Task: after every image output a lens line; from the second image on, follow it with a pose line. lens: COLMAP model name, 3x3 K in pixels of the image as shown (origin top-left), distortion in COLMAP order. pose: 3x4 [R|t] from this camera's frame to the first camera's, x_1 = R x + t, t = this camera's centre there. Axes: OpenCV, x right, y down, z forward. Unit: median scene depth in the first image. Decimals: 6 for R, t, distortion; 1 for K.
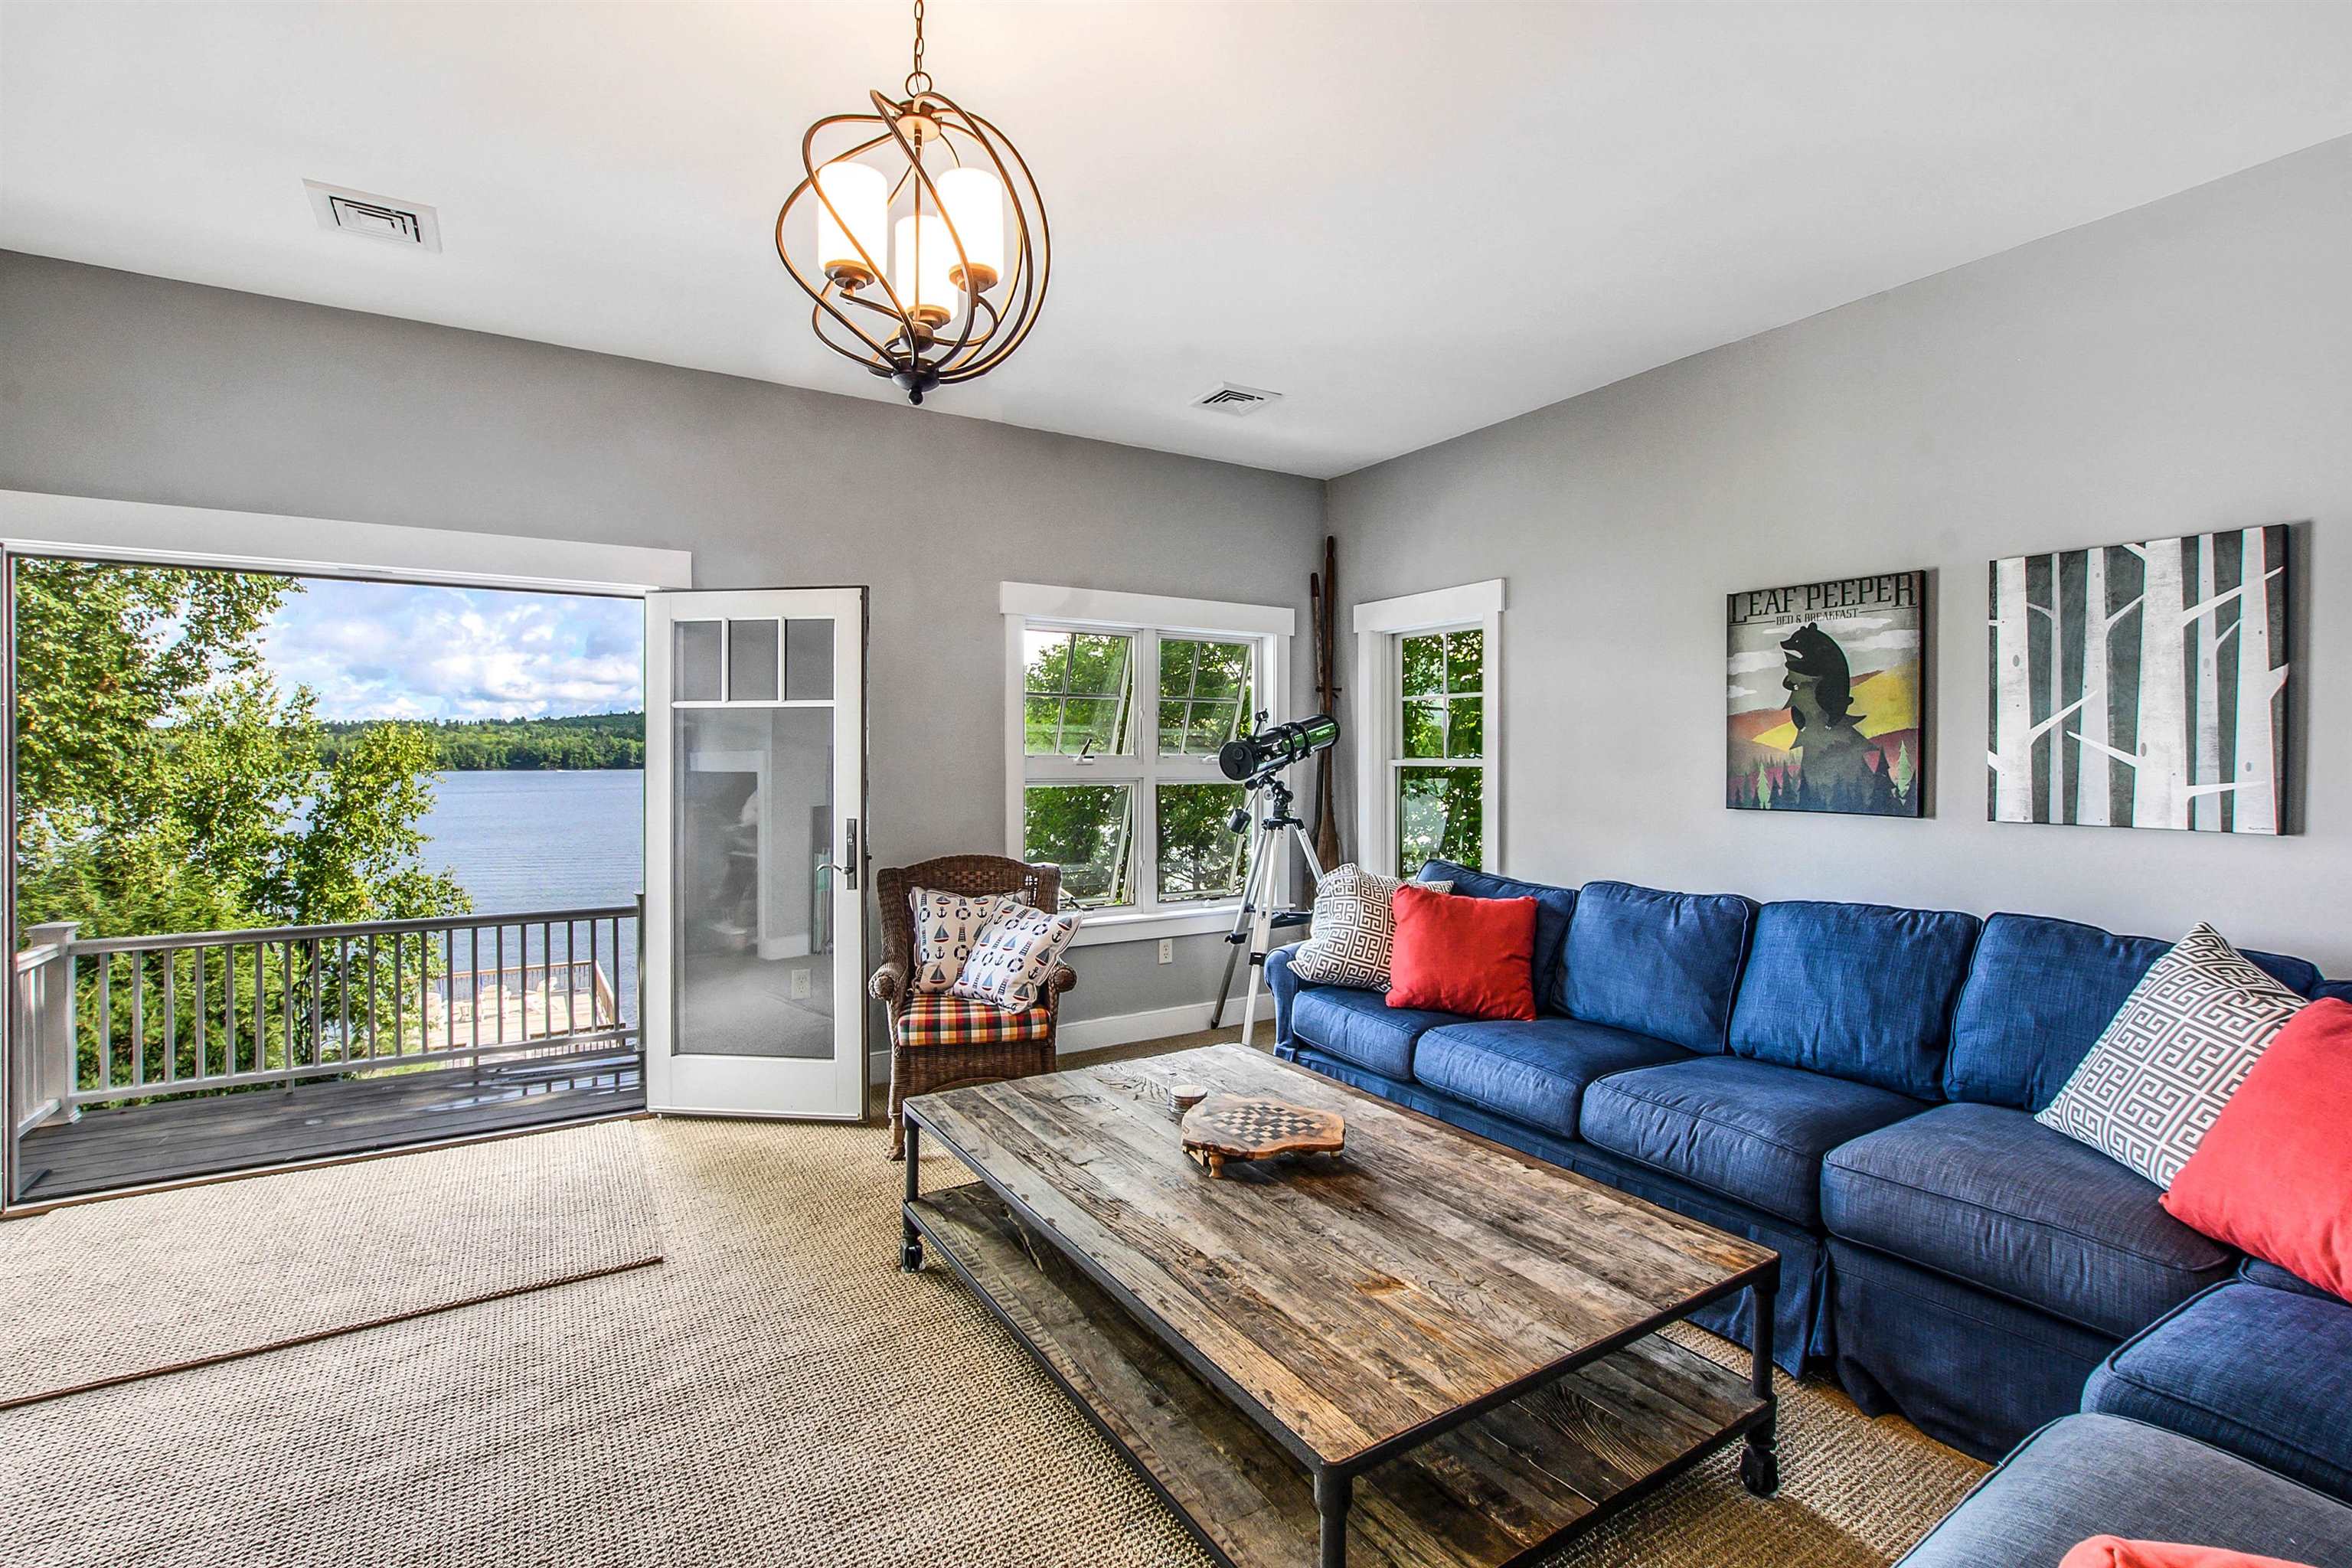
lens RADIAL K [[1061.3, 0, 1174.9], [0, 1061.3, 765.8], [0, 0, 1]] dist [-0.015681, 0.001878]
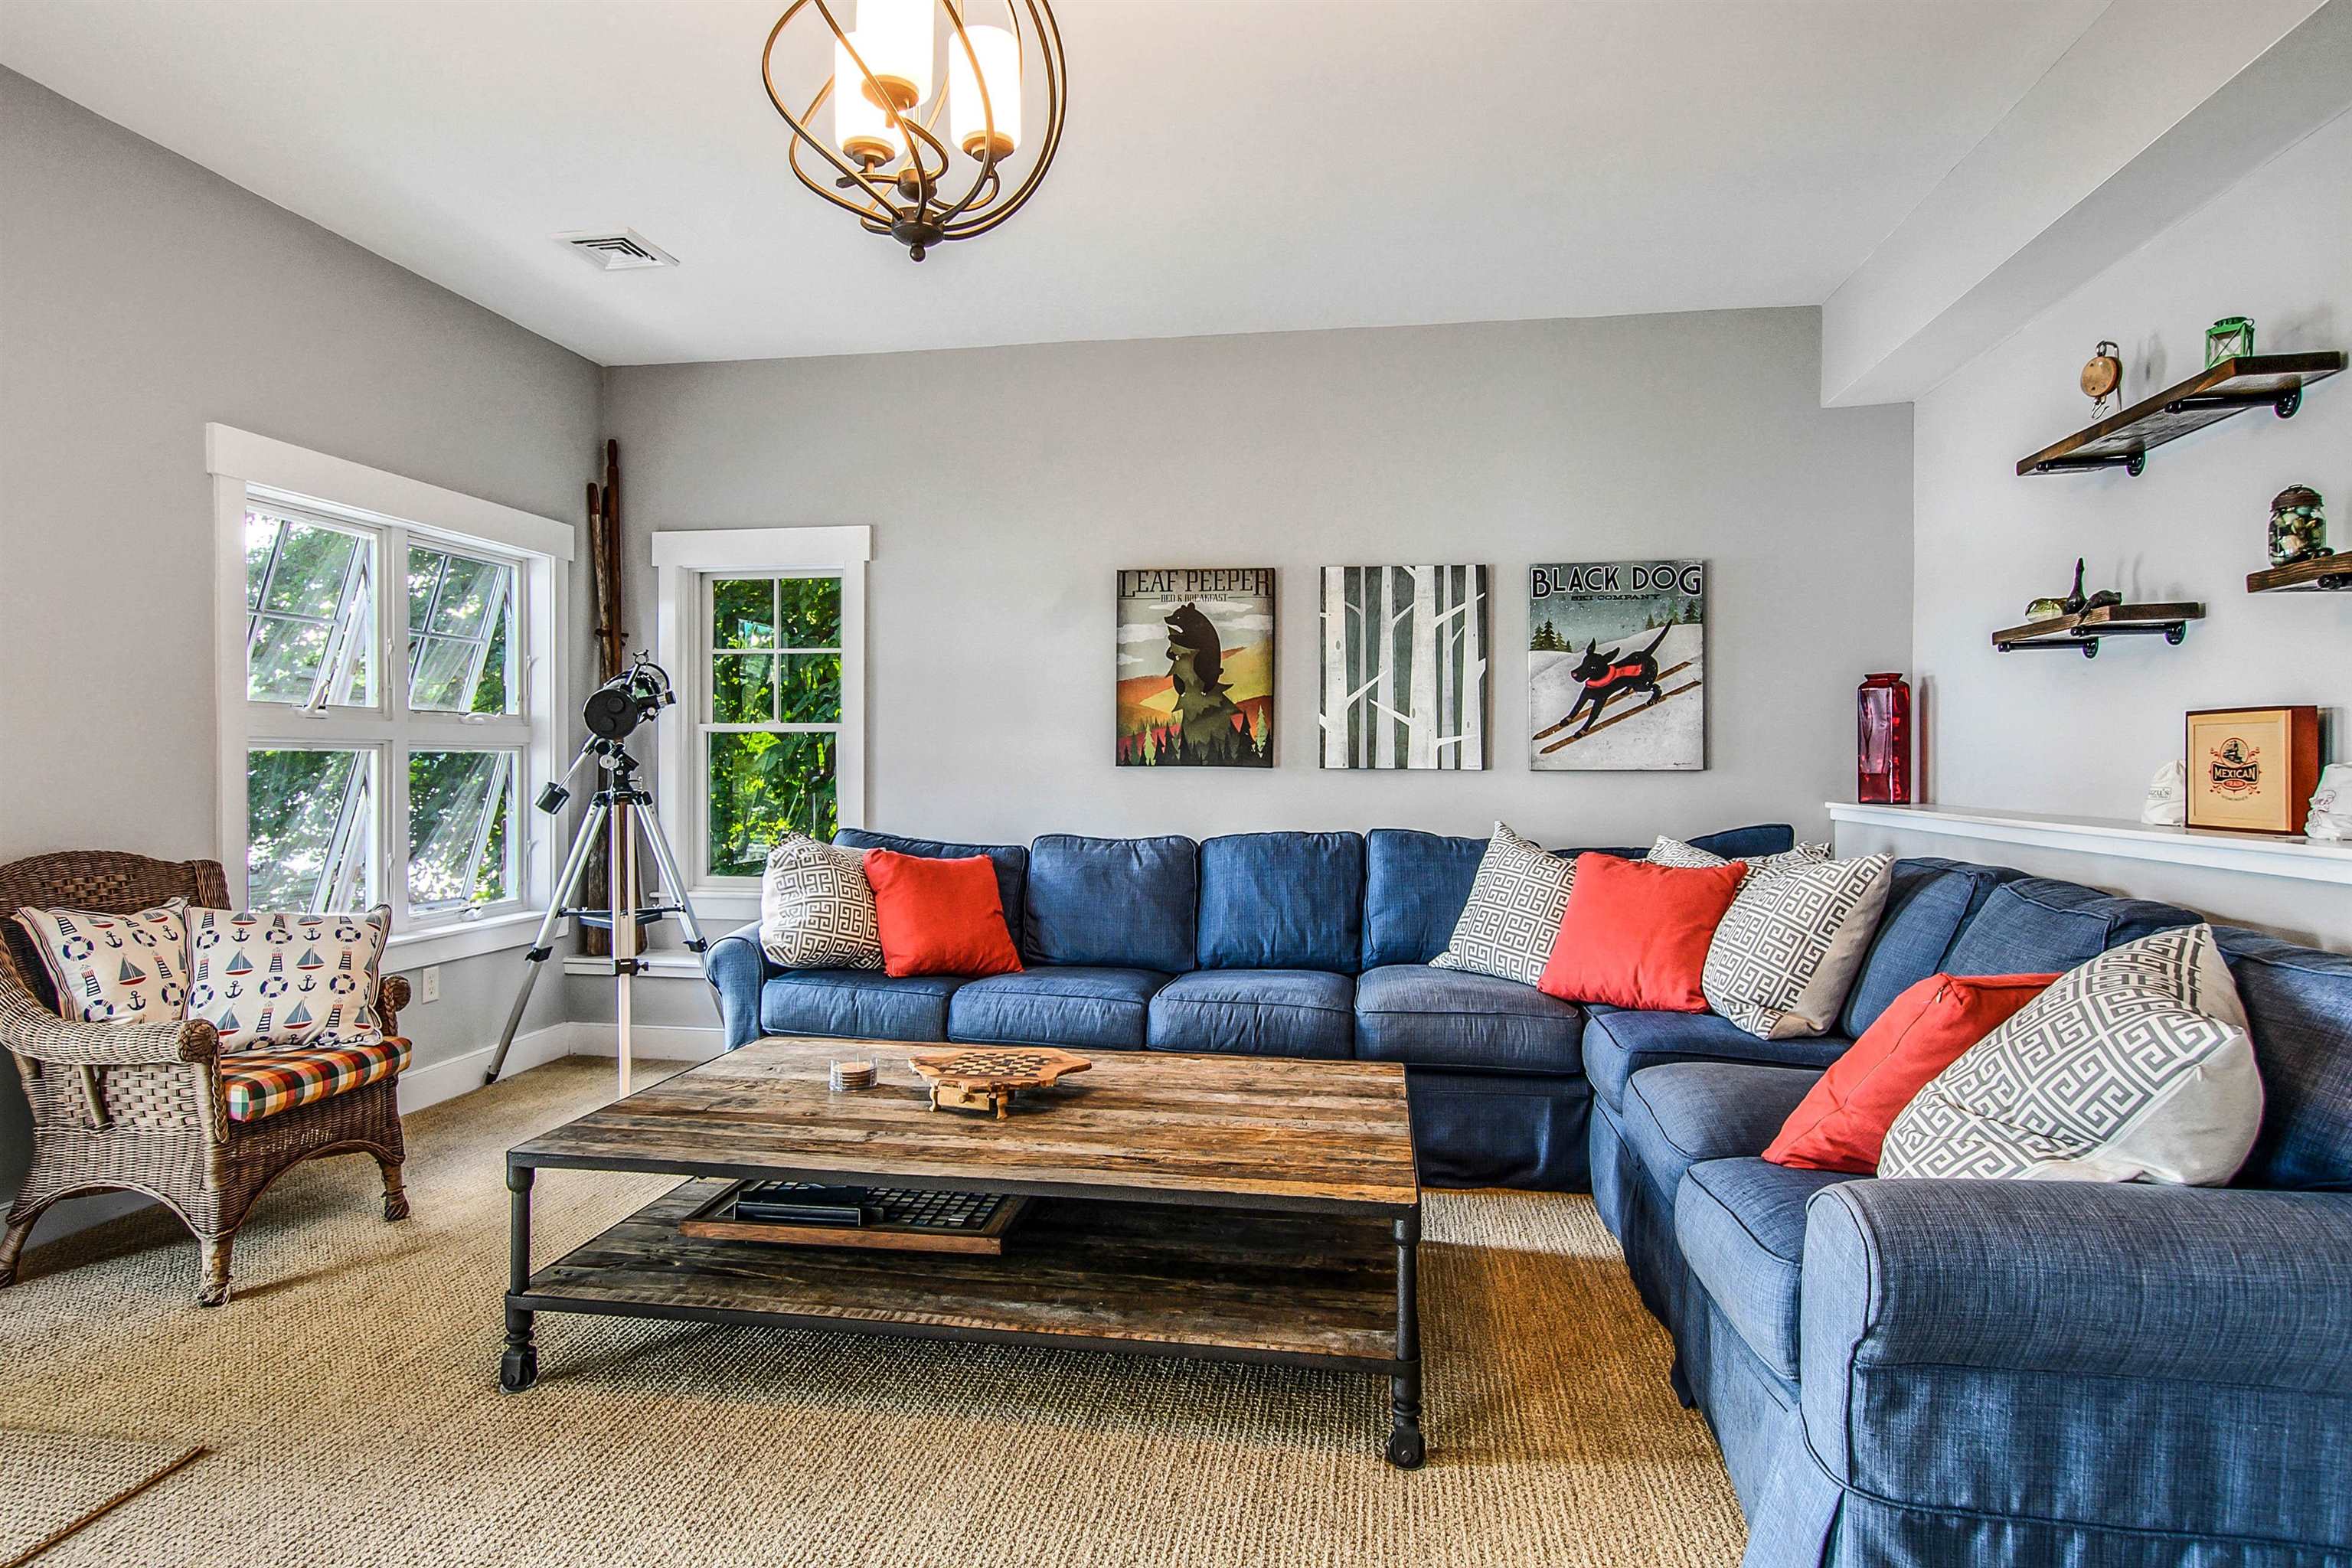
lens RADIAL K [[1332.8, 0, 1177.7], [0, 1332.8, 781.2], [0, 0, 1]] dist [-0.001932, 0.000996]
pose [[0.654518, -0.010399, 0.755975, -0.588496], [0.003629, 0.999937, 0.010613, 0.051257], [-0.756038, -0.004203, 0.654514, 0.061028]]
